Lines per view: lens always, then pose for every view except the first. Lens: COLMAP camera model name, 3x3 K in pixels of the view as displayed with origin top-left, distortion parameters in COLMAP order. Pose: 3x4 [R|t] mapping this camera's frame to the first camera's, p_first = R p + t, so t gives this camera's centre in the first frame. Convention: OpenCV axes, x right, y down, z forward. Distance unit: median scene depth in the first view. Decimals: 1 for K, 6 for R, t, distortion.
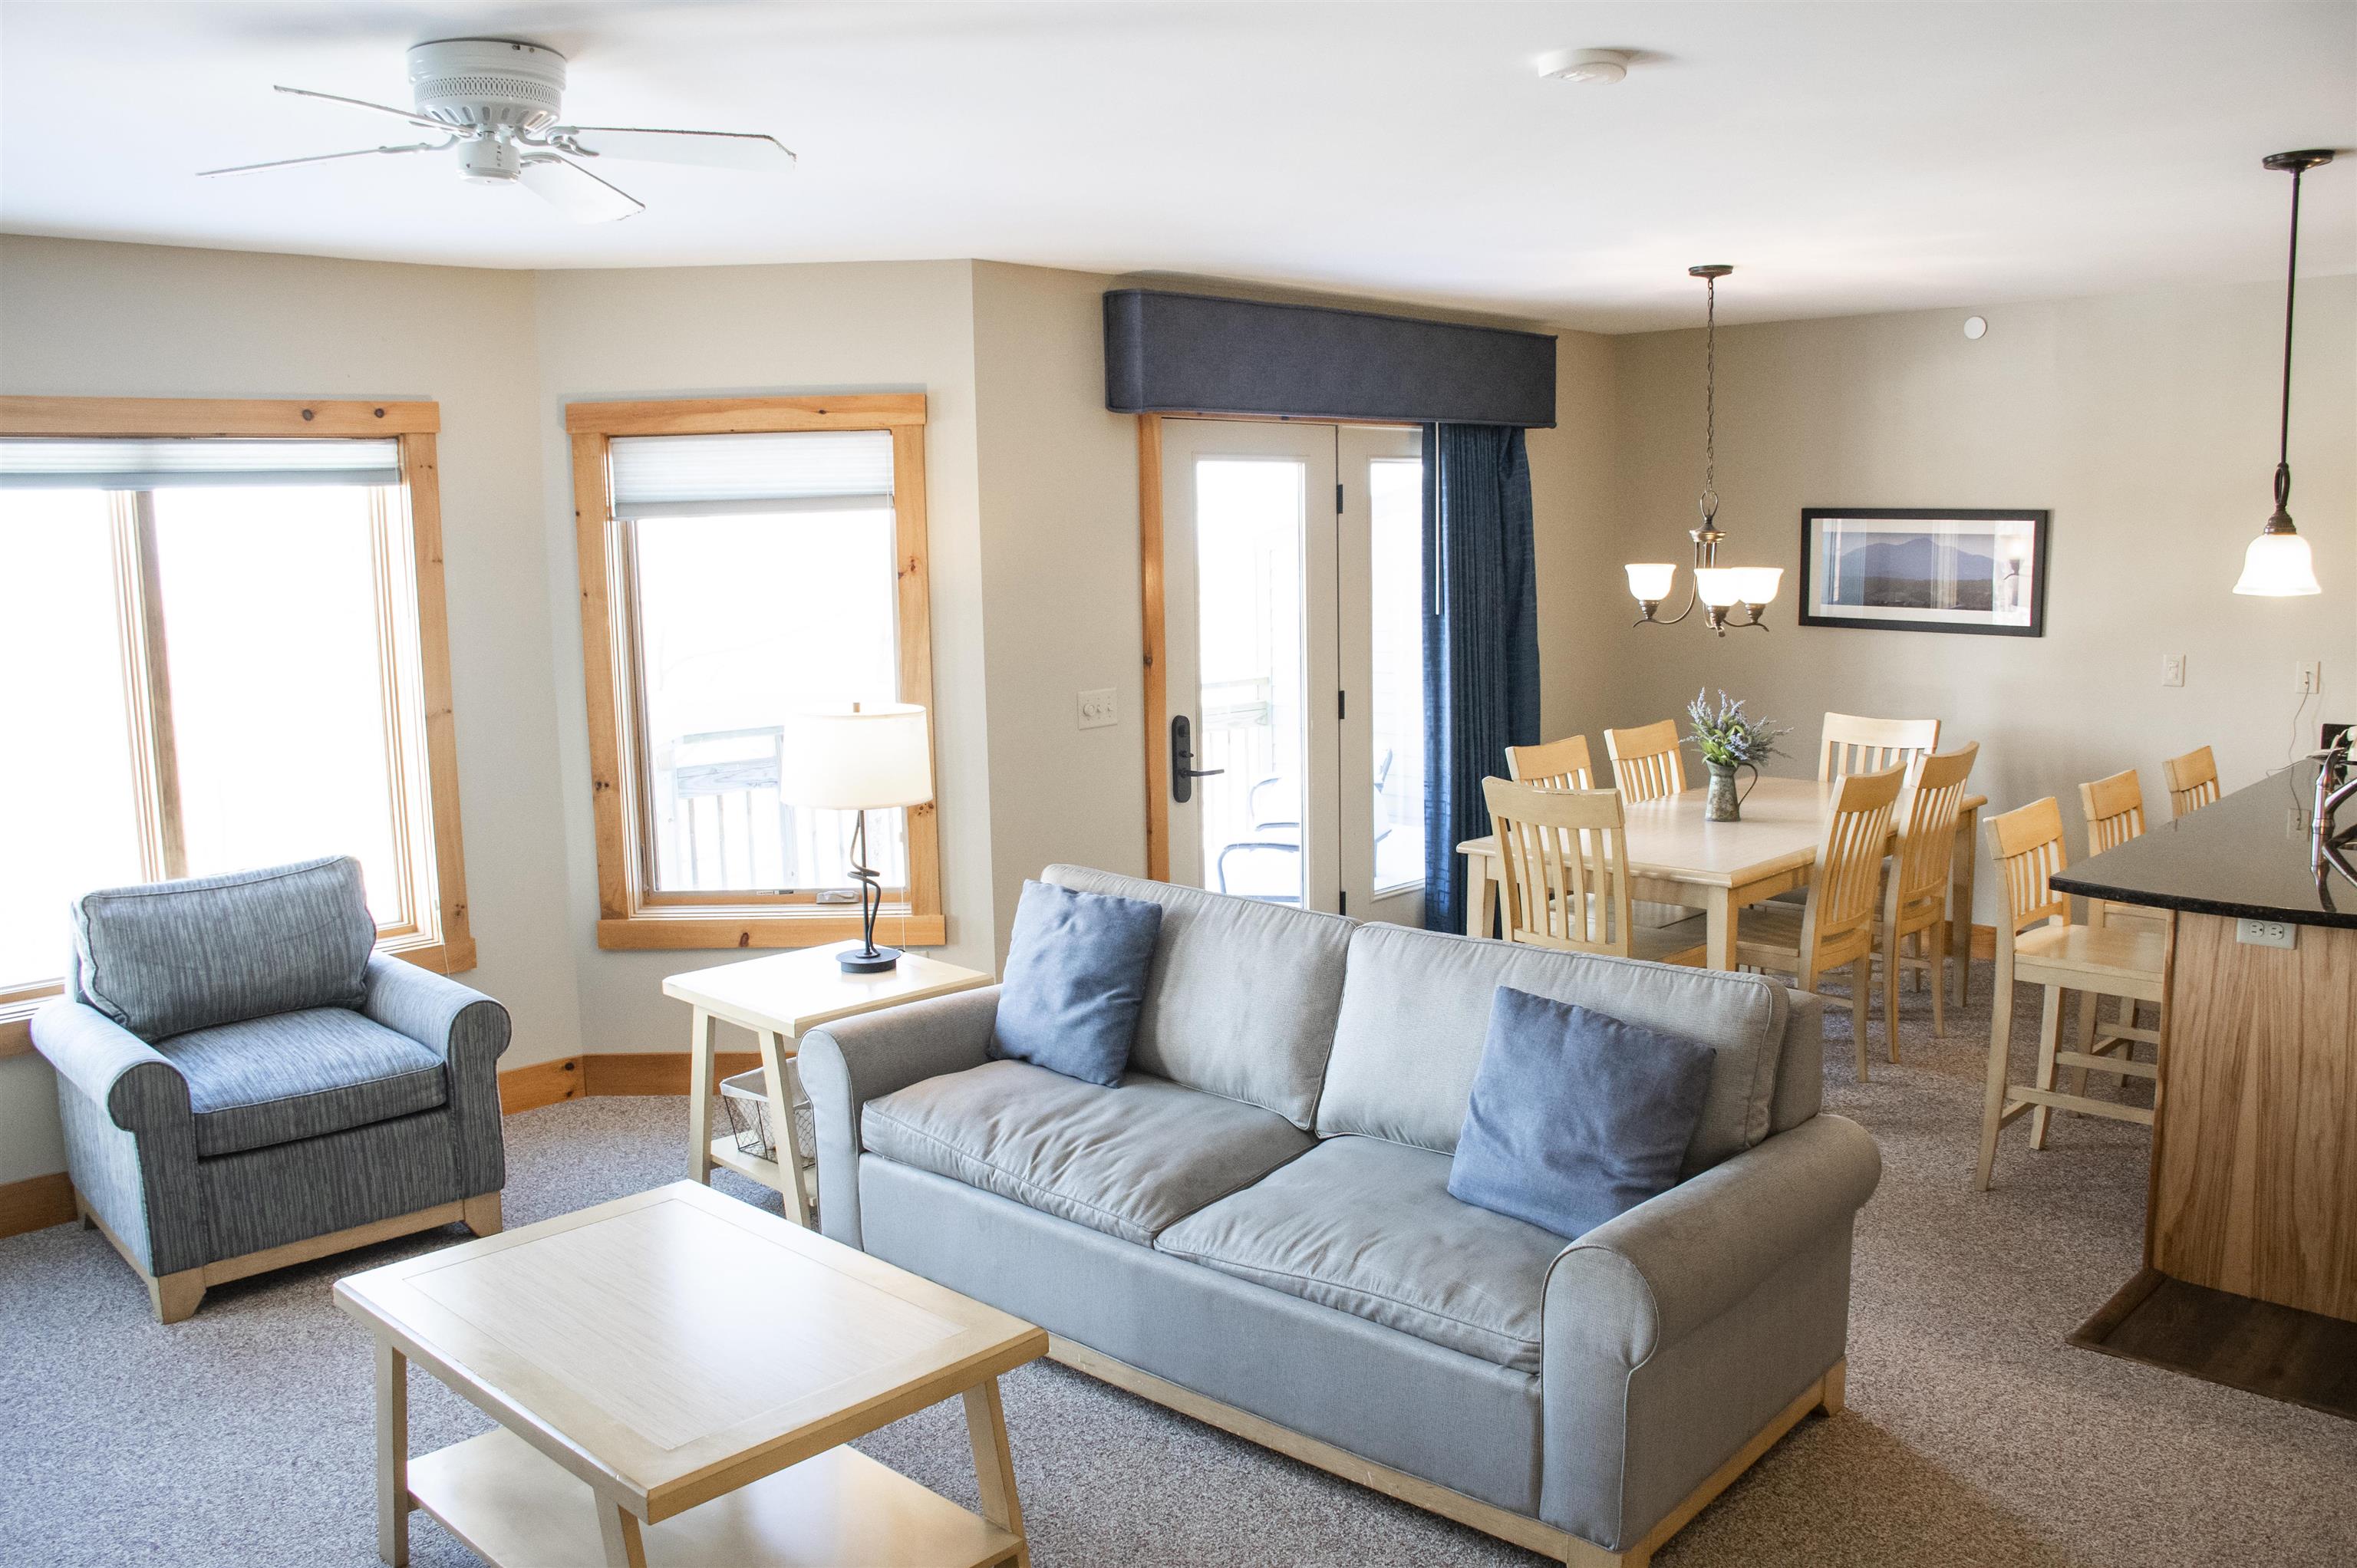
lens RADIAL K [[1859.1, 0, 1173.8], [0, 1859.1, 777.0], [0, 0, 1]] dist [-0.114455, 0.051361]
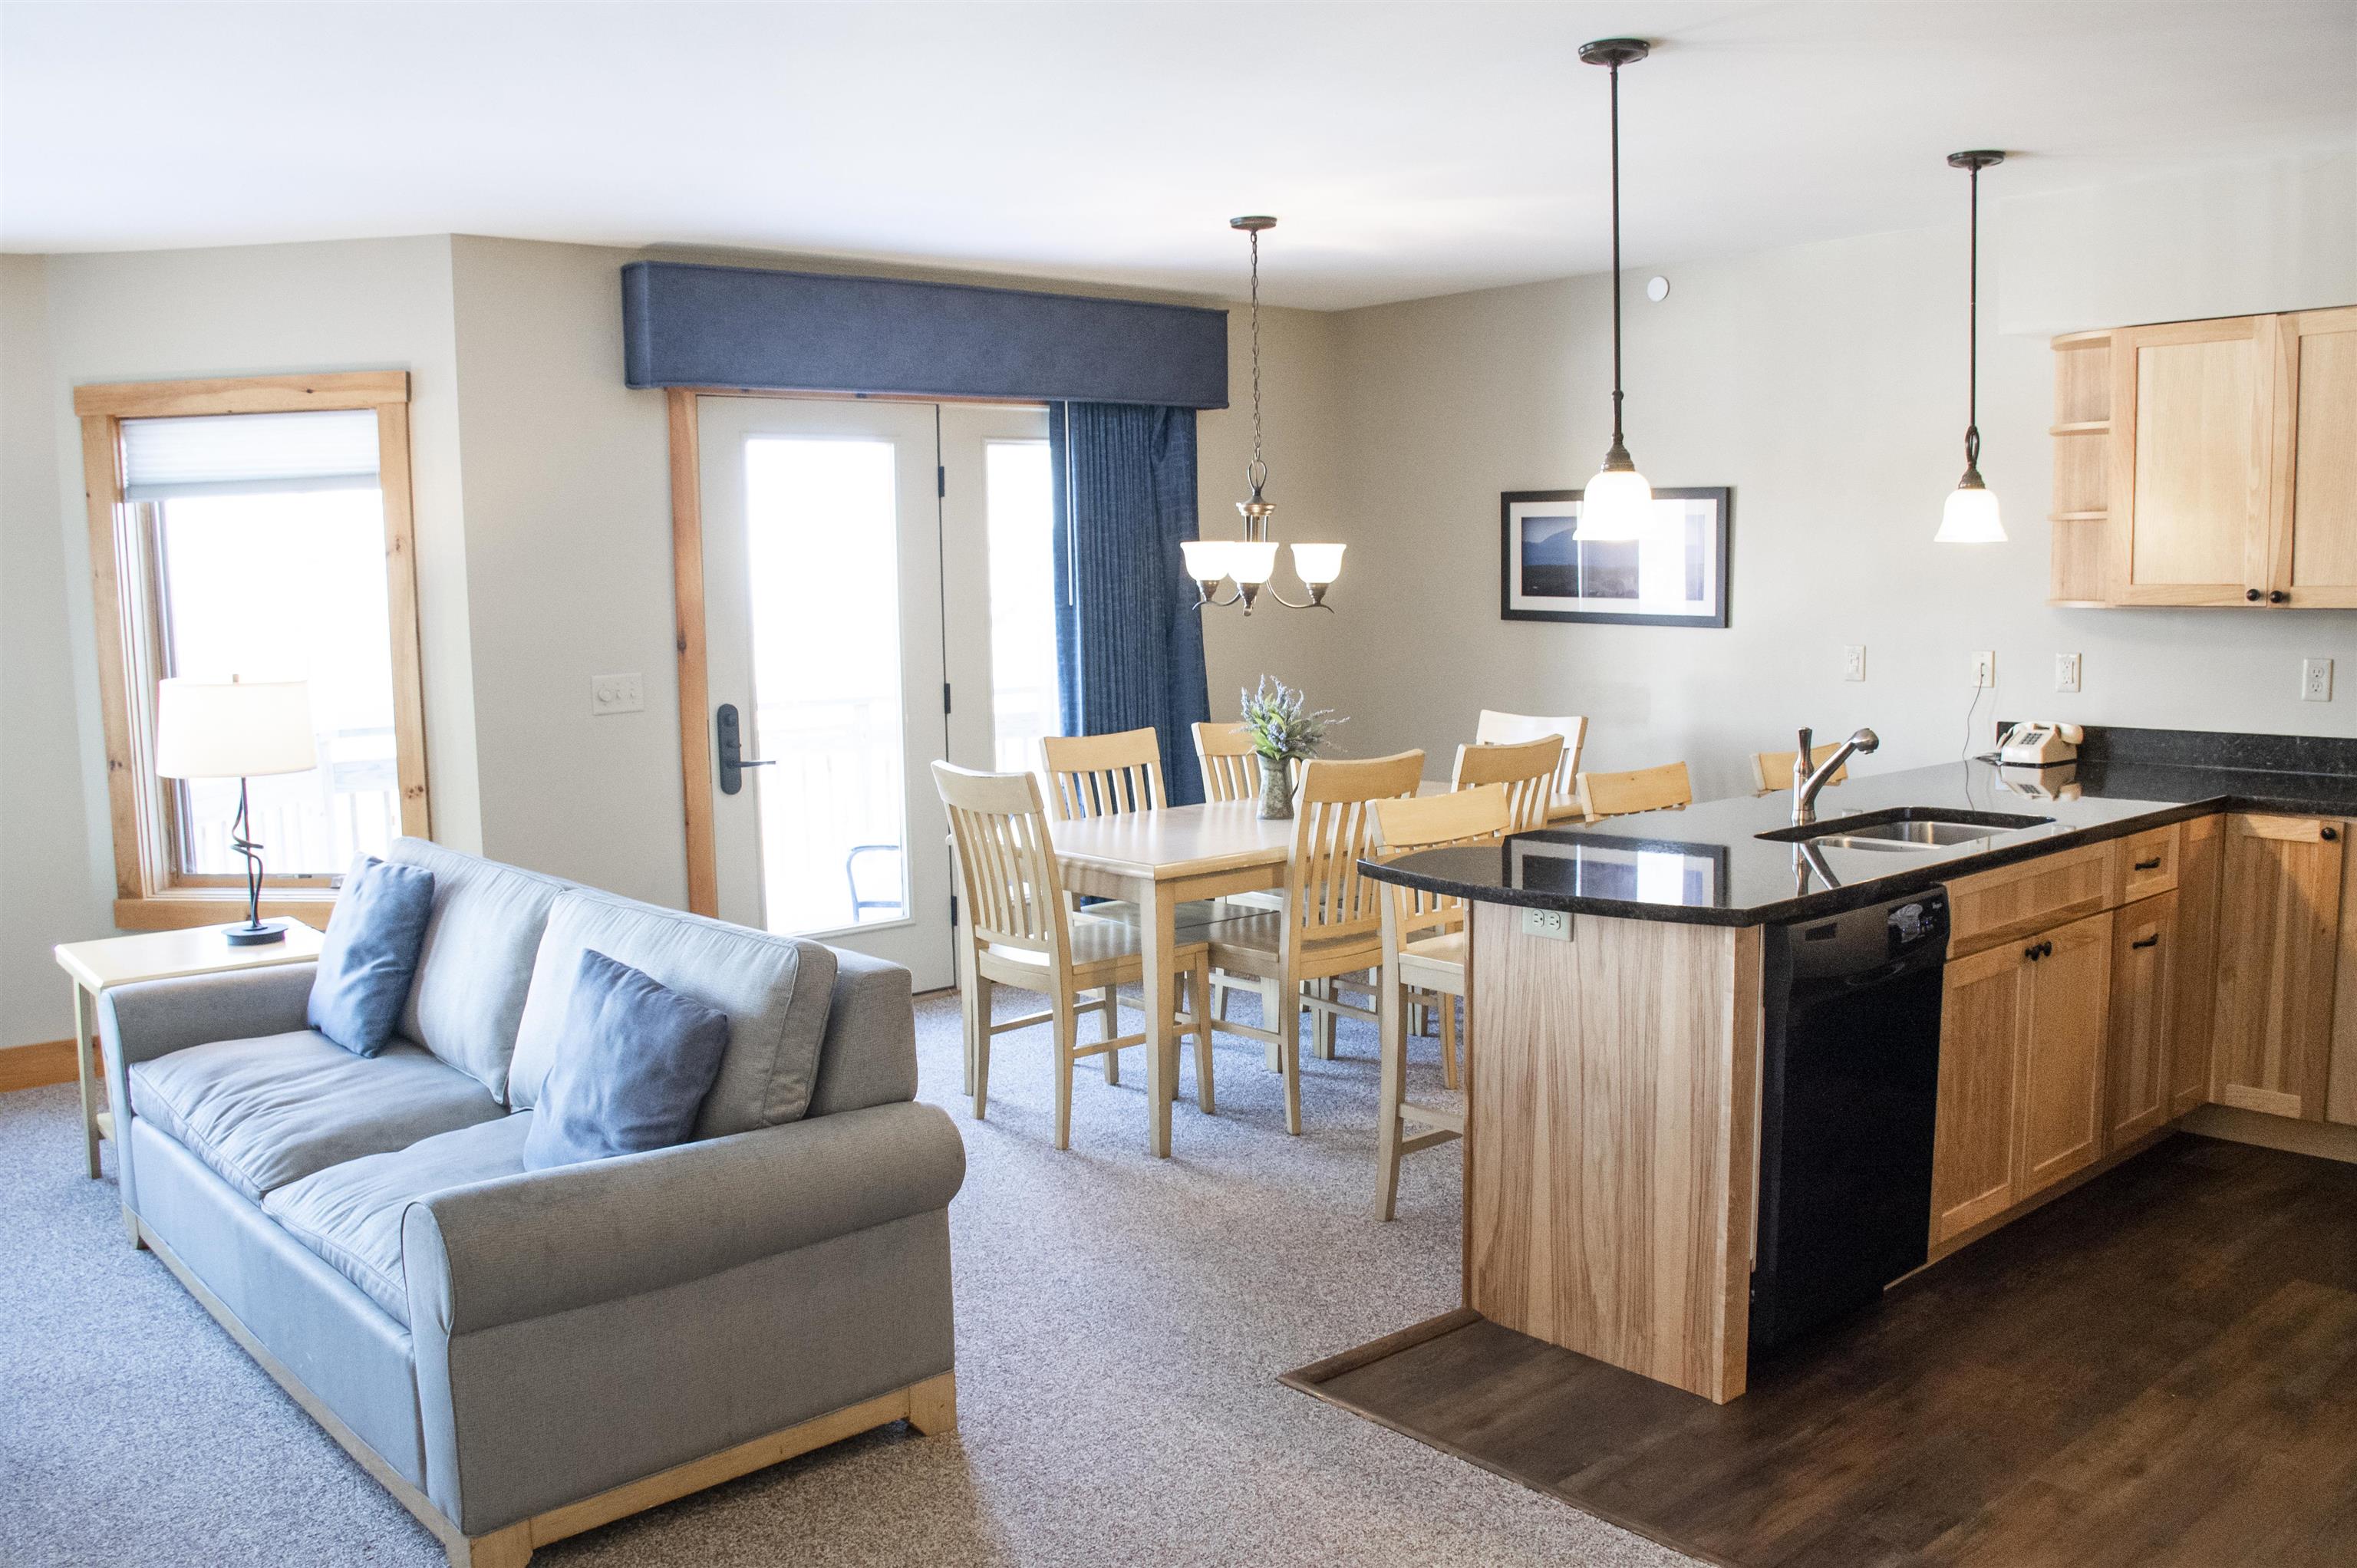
lens RADIAL K [[1942.8, 0, 1184.2], [0, 1942.8, 795.2], [0, 0, 1]] dist [-0.125658, 0.053164]
pose [[0.995099, 0.011418, -0.098226, 0.375661], [-0.013057, 0.999786, -0.016054, 0.030233], [0.098022, 0.017258, 0.995035, 0.034062]]
